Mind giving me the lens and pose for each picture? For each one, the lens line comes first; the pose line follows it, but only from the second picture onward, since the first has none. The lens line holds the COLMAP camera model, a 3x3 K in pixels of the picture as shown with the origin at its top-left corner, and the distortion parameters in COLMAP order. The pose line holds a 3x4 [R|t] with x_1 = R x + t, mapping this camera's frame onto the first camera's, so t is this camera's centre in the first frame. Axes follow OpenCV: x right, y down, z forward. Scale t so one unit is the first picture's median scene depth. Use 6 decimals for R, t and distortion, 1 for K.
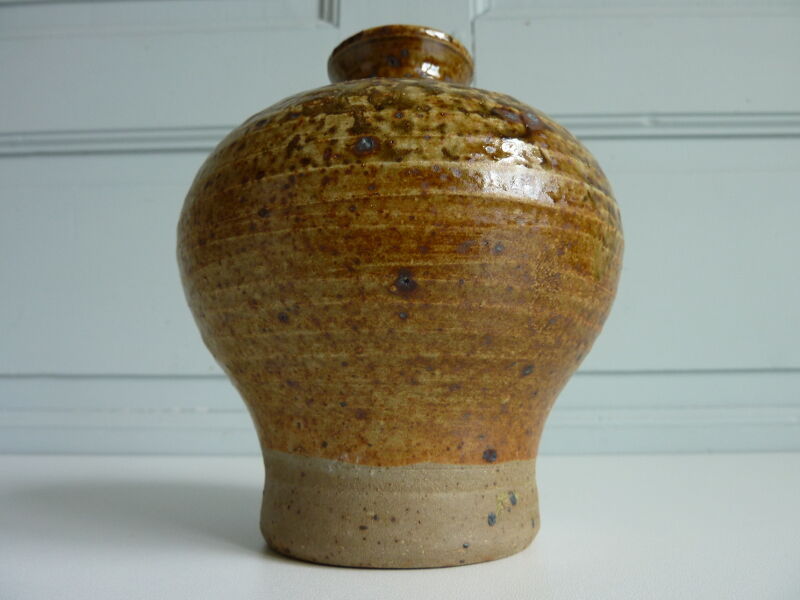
lens RADIAL K [[605.6, 0, 400.0], [0, 605.6, 300.0], [0, 0, 1]] dist [-0.003833, -0.002545]
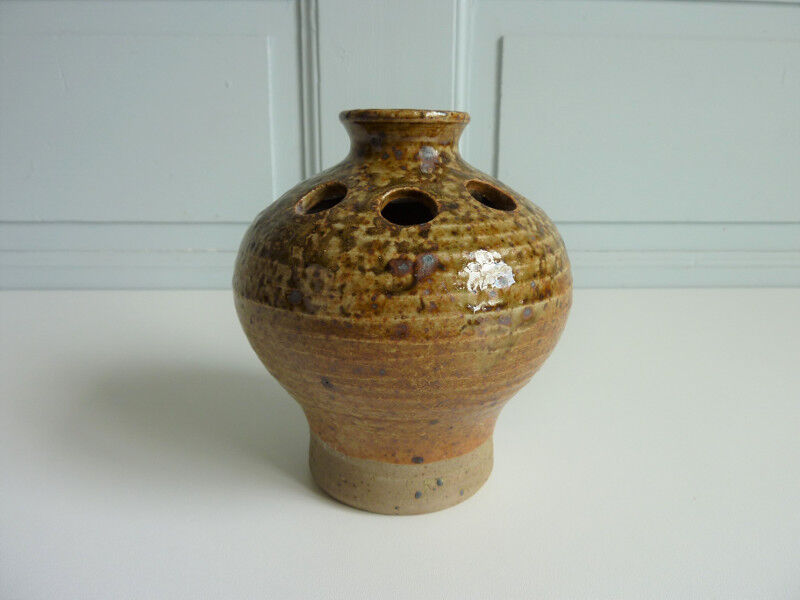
lens RADIAL K [[605.6, 0, 400.0], [0, 605.6, 300.0], [0, 0, 1]] dist [-0.003833, -0.002545]
pose [[0.906607, 0.123525, -0.403492, 0.755915], [0.065637, 0.903277, 0.424009, -0.842960], [0.416840, -0.410893, 0.810809, -0.086516]]
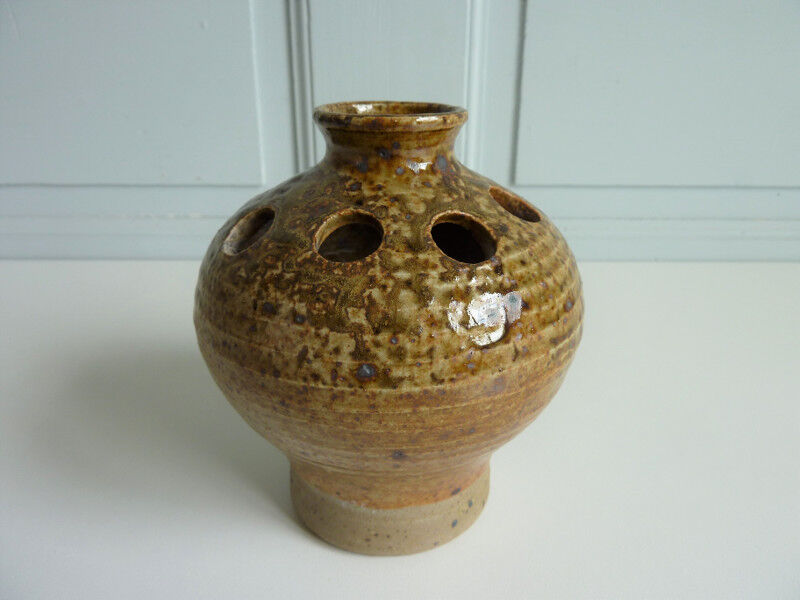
lens RADIAL K [[605.6, 0, 400.0], [0, 605.6, 300.0], [0, 0, 1]] dist [-0.003833, -0.002545]
pose [[0.999321, -0.010293, 0.035376, -0.030832], [-0.011093, 0.831567, 0.555314, -1.014731], [-0.035134, -0.555329, 0.830888, 0.090163]]
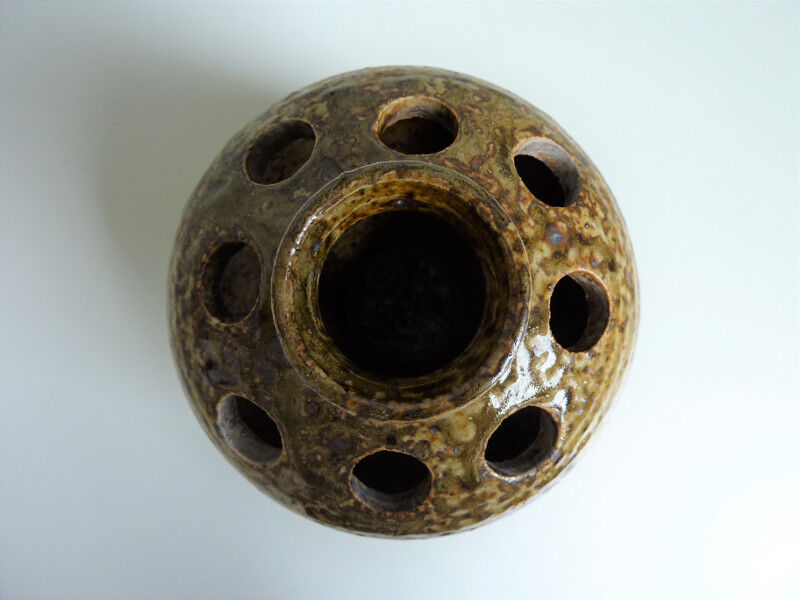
lens RADIAL K [[605.6, 0, 400.0], [0, 605.6, 300.0], [0, 0, 1]] dist [-0.003833, -0.002545]
pose [[0.973837, -0.227245, 0.000855, -0.003728], [-0.035266, -0.147409, 0.988447, -1.431490], [-0.224494, -0.962616, -0.151567, 1.668058]]
